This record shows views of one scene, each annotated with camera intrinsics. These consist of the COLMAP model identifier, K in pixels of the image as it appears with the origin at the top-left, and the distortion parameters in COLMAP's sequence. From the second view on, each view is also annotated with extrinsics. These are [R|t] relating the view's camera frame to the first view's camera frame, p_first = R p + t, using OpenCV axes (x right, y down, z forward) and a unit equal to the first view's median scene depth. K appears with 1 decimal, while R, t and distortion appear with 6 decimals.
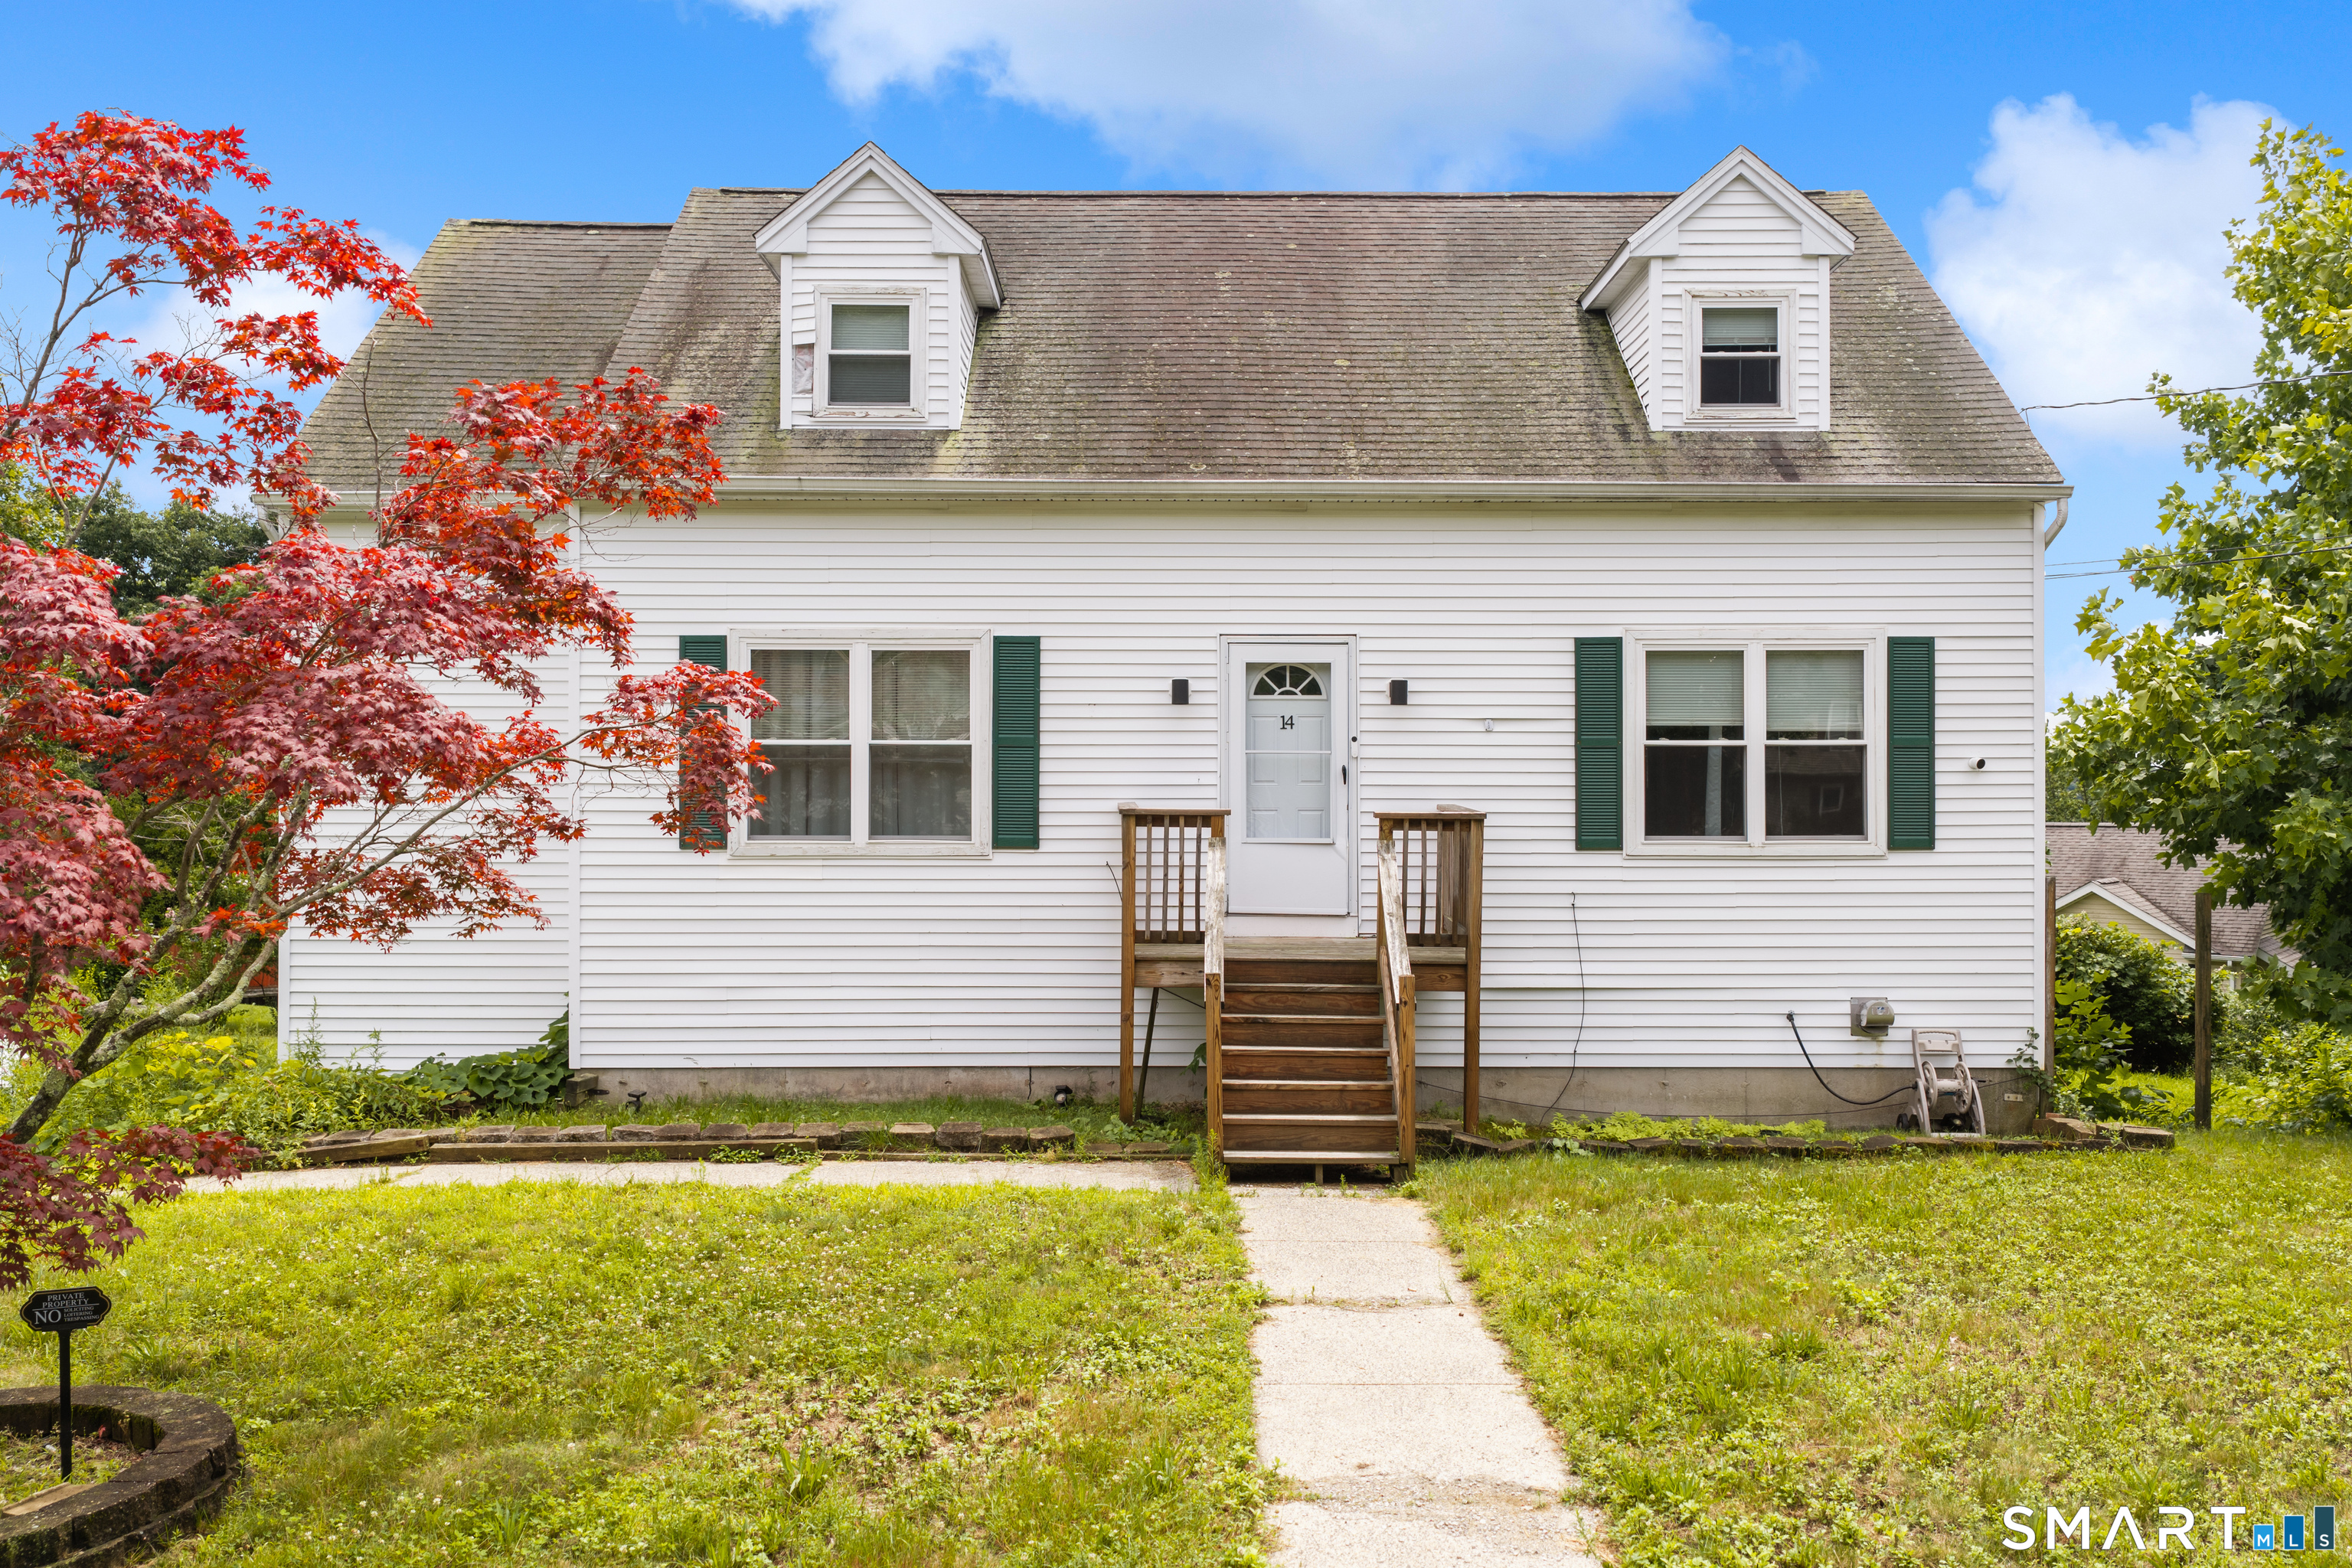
lens RADIAL K [[1879.7, 0, 1176.0], [0, 1879.7, 823.3], [0, 0, 1]] dist [0.001277, -0.001853]
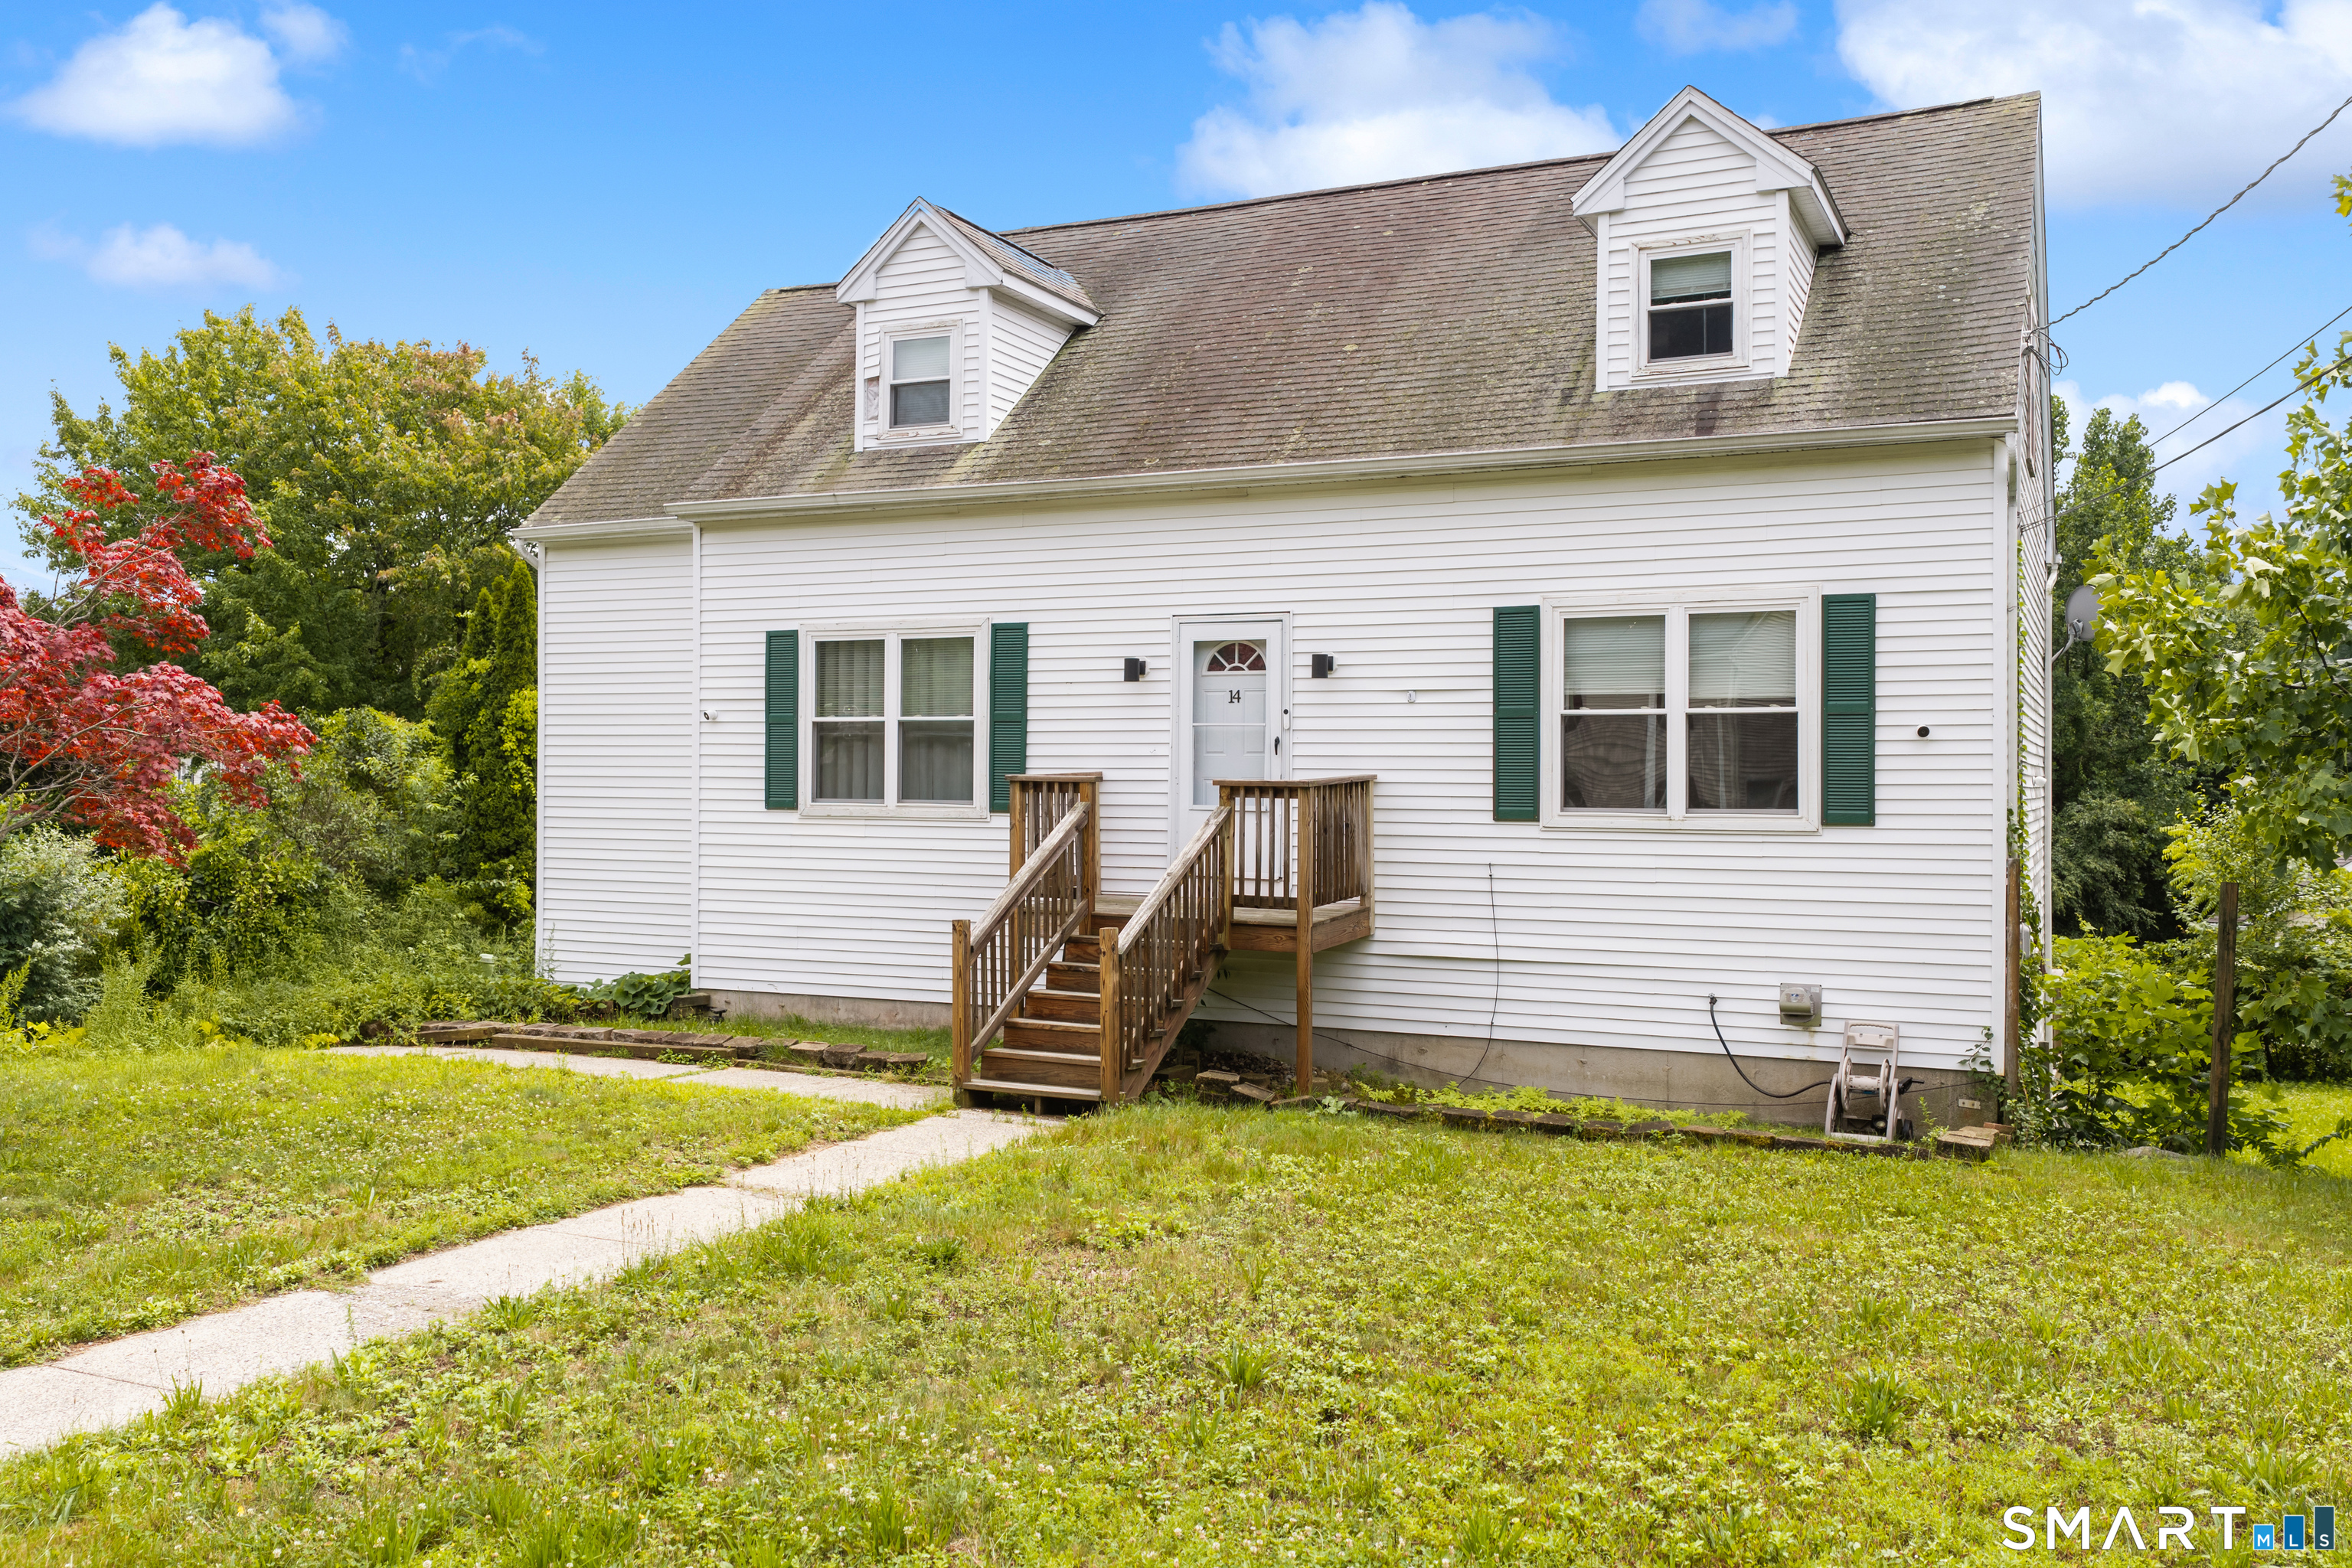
lens RADIAL K [[1937.2, 0, 1176.0], [0, 1937.2, 784.0], [0, 0, 1]] dist [-0.002127, -0.002972]
pose [[0.900076, 0.005994, -0.435692, 0.508210], [-0.008597, 0.999955, -0.004002, 0.000325], [0.435648, 0.007348, 0.900087, 0.003334]]
